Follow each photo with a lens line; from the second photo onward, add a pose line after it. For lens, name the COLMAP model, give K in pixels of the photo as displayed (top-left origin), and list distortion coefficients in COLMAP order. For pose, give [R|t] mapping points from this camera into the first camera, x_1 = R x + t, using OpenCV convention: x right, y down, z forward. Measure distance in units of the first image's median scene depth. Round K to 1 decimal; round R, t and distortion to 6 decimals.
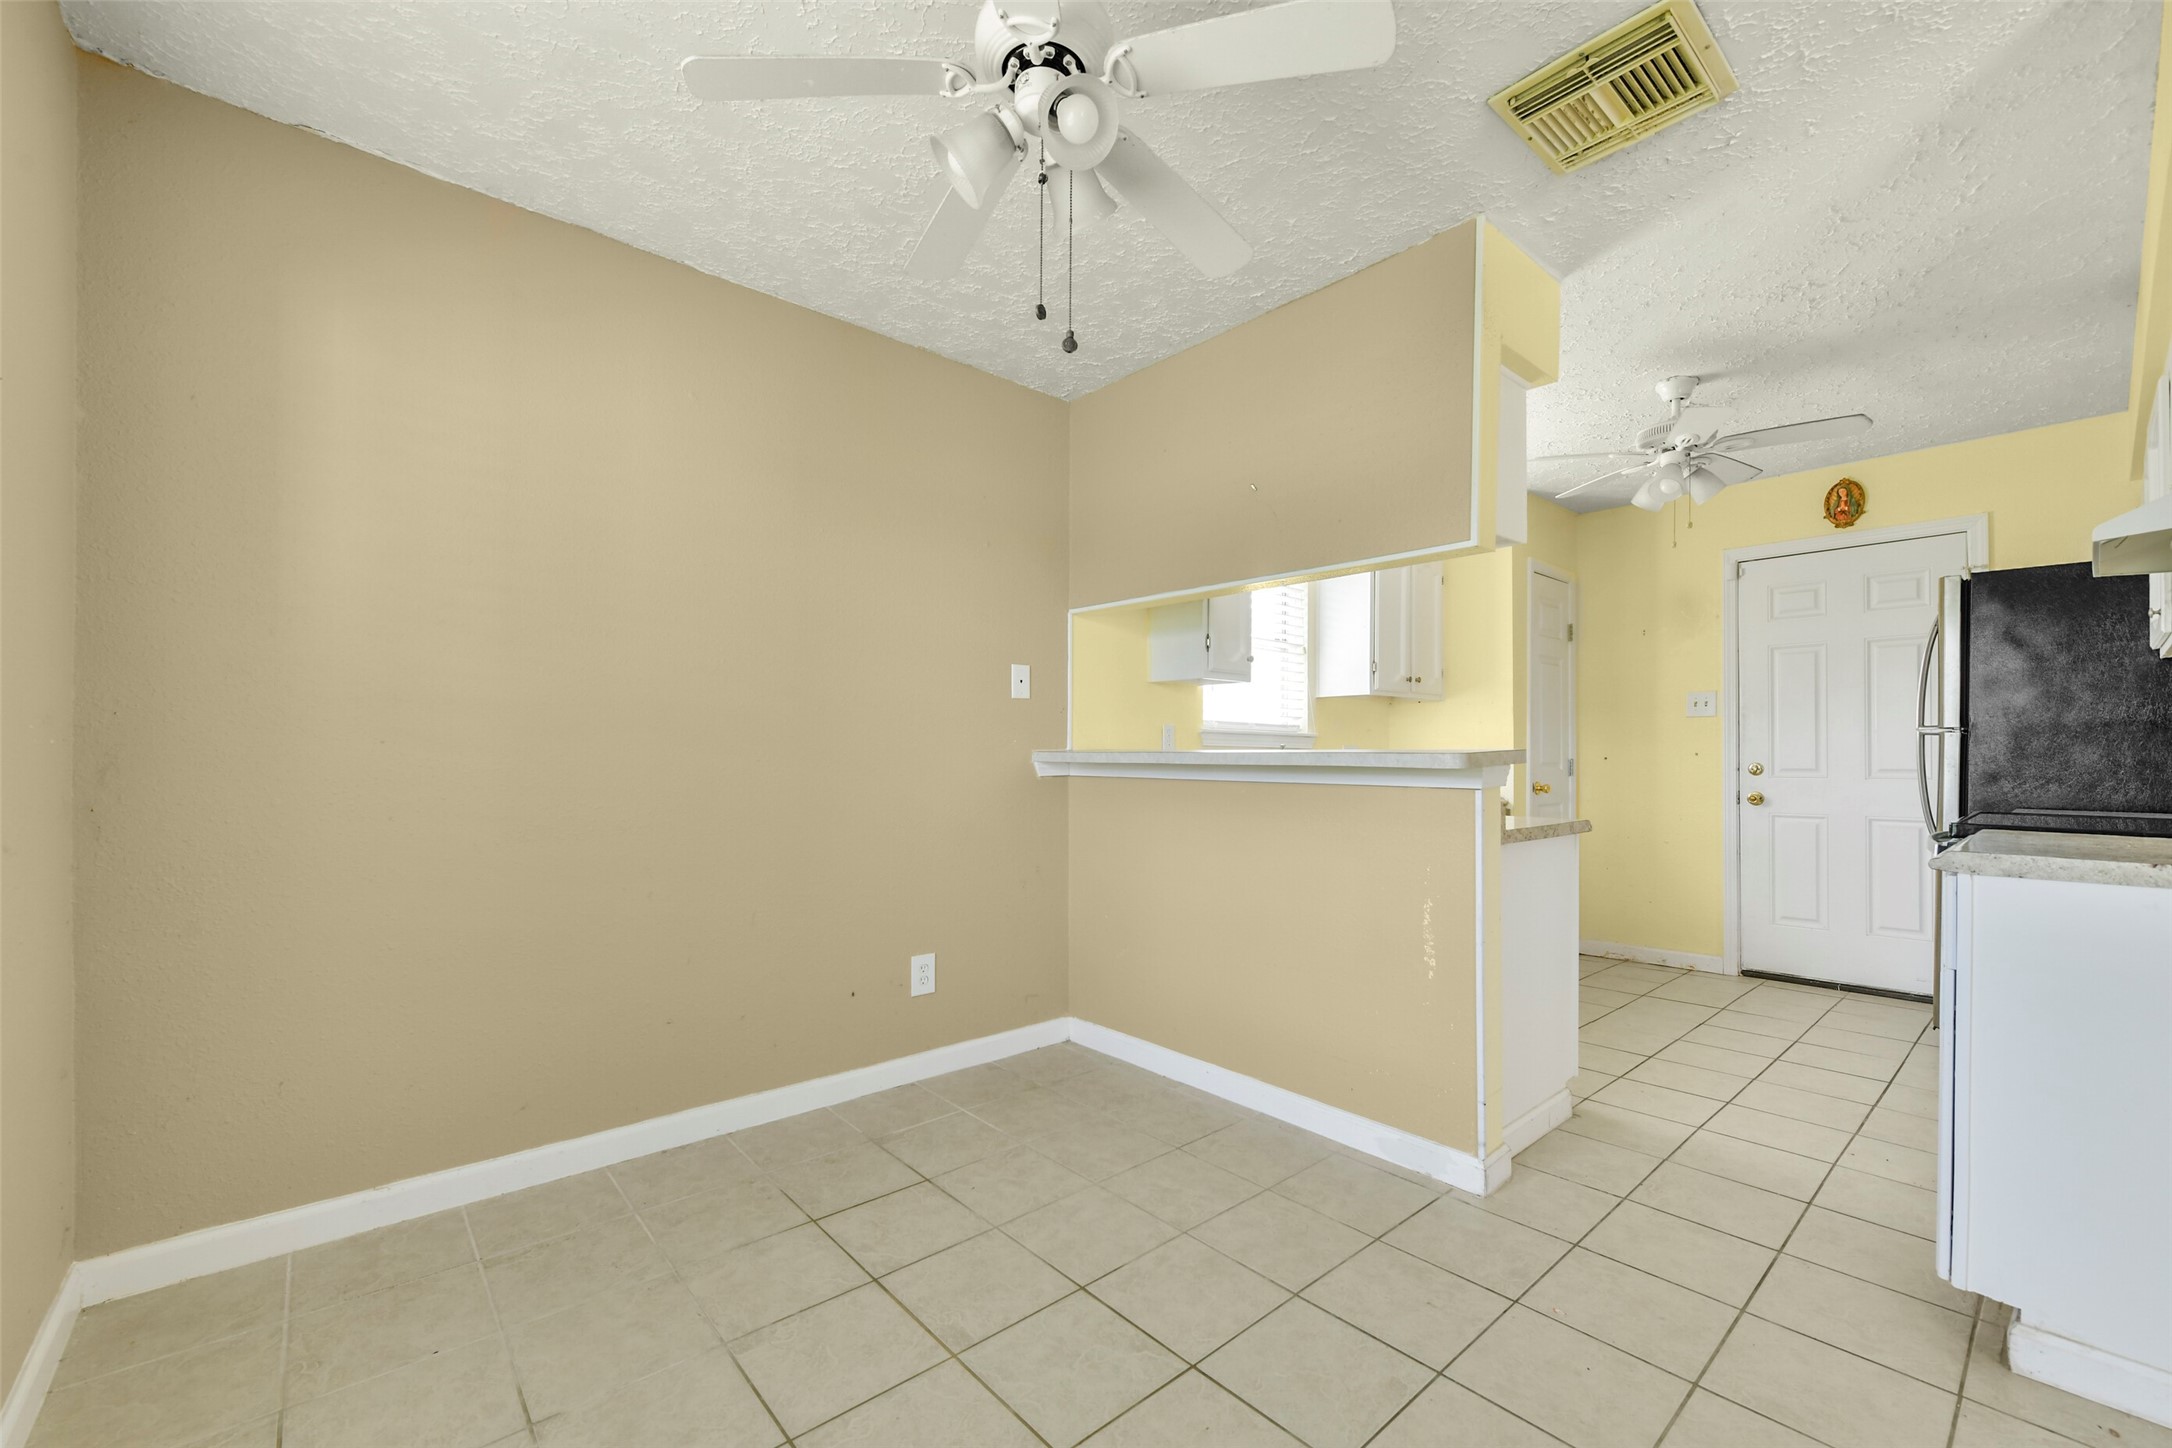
lens RADIAL K [[885.0, 0, 1092.6], [0, 885.0, 754.6], [0, 0, 1]] dist [-0.000874, 0.000038]
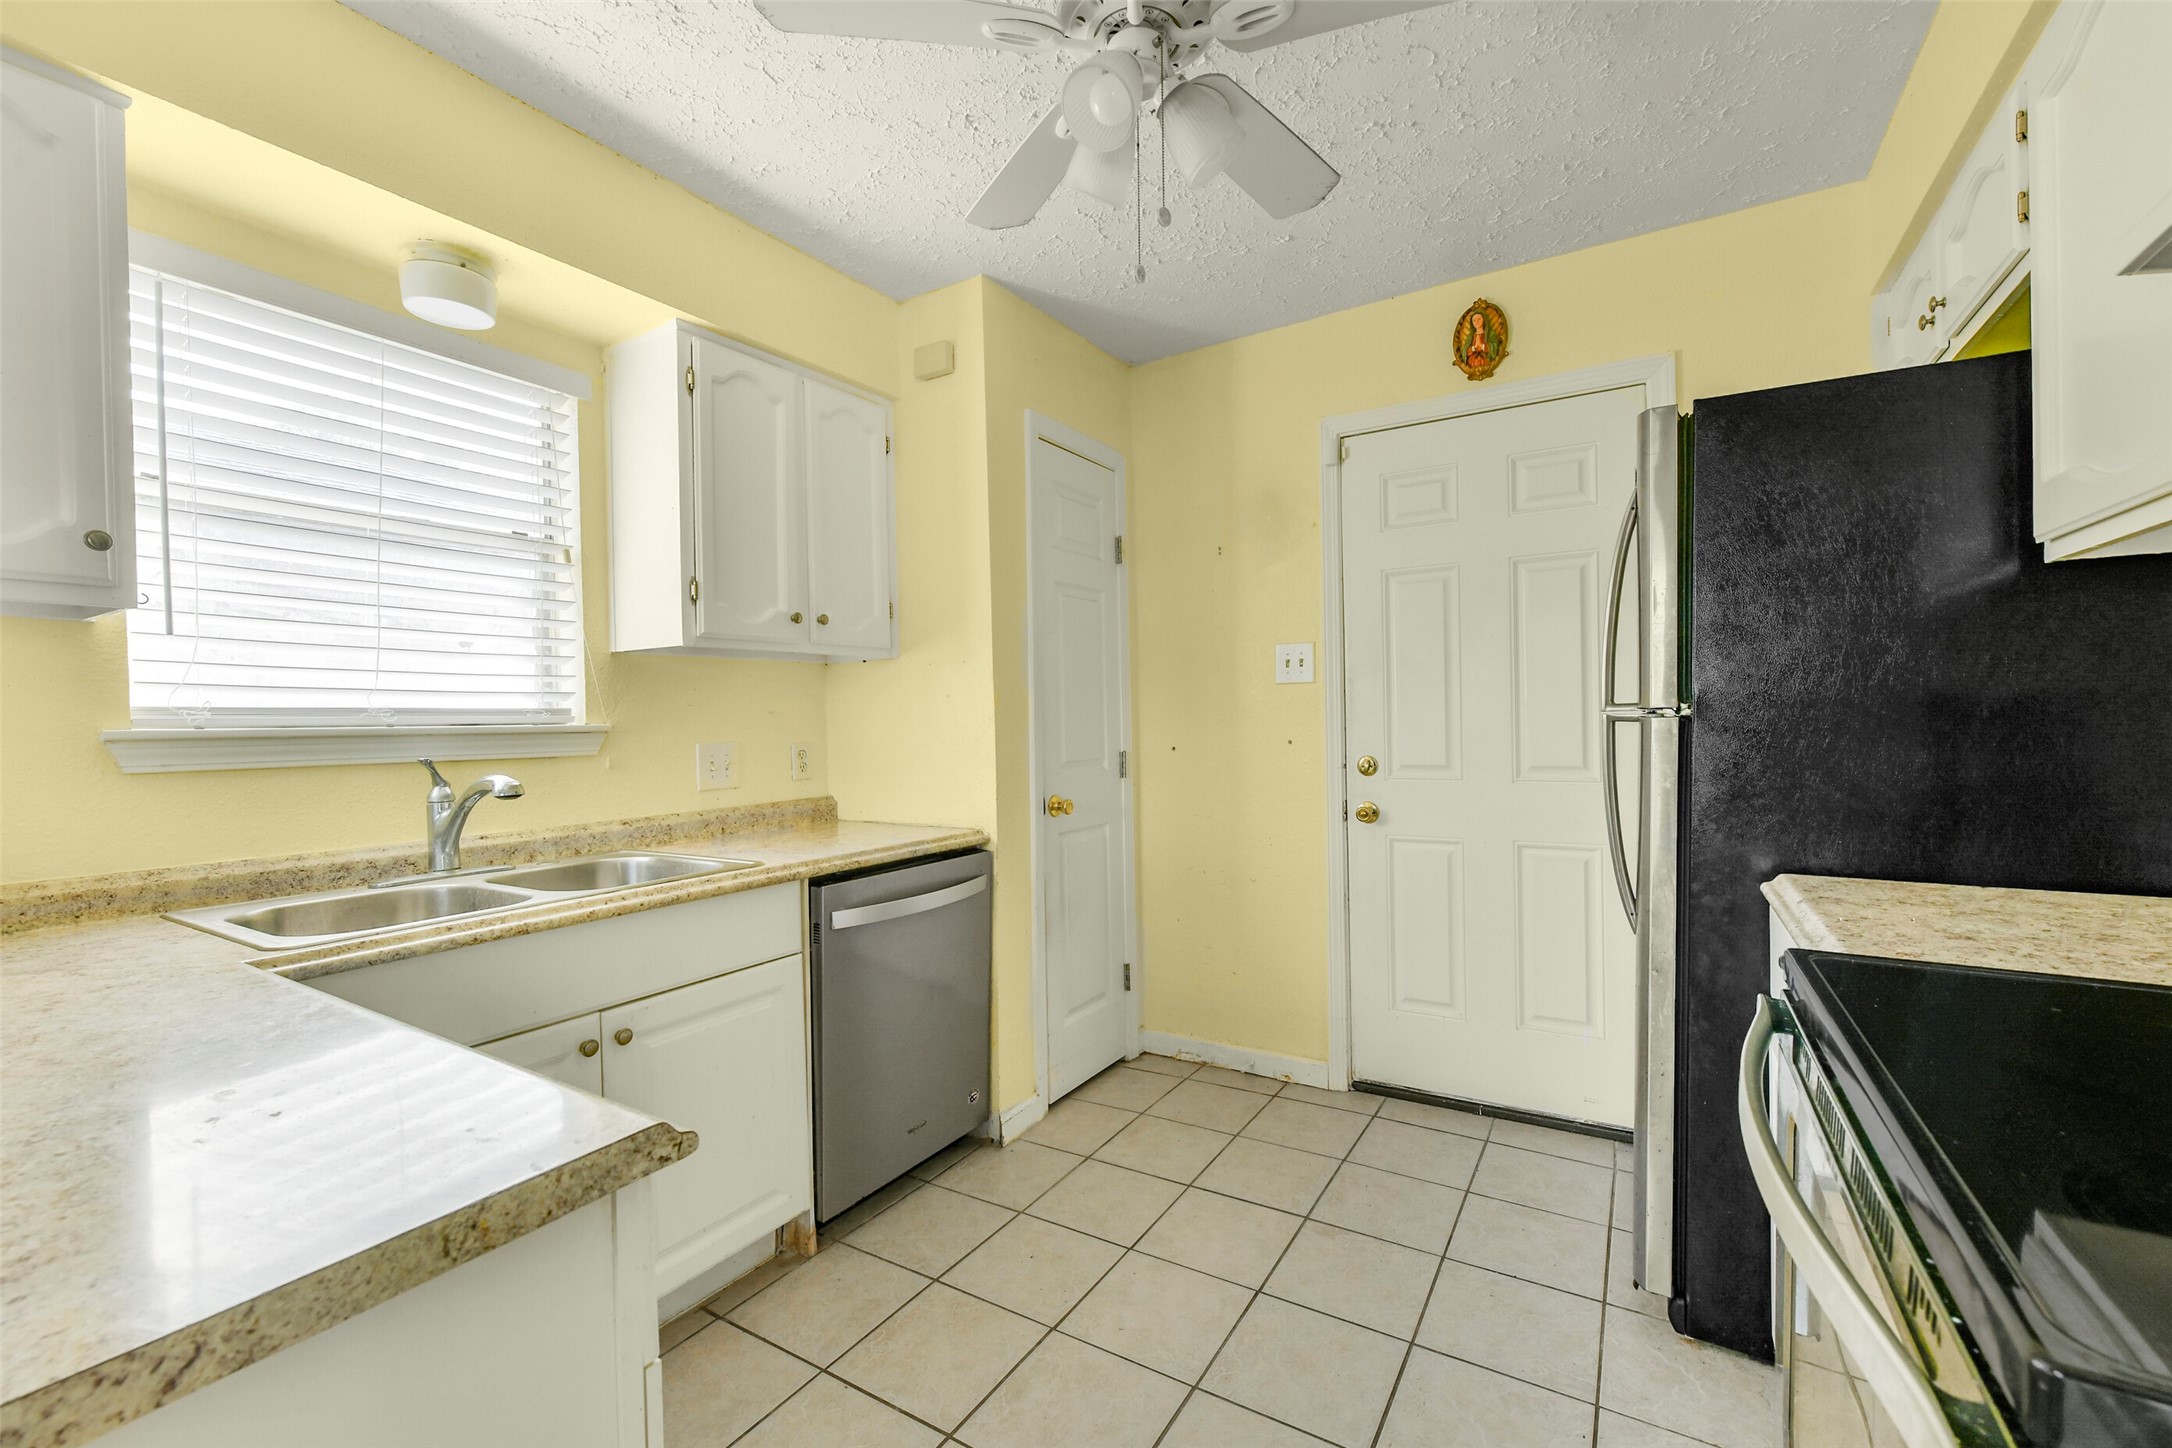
lens RADIAL K [[885.0, 0, 1088.4], [0, 885.0, 733.0], [0, 0, 1]] dist [-0.000874, 0.000038]
pose [[0.957636, -0.026726, 0.286739, 0.385055], [0.020826, 0.999504, 0.023608, -0.026645], [-0.287228, -0.016637, 0.957718, 0.460418]]
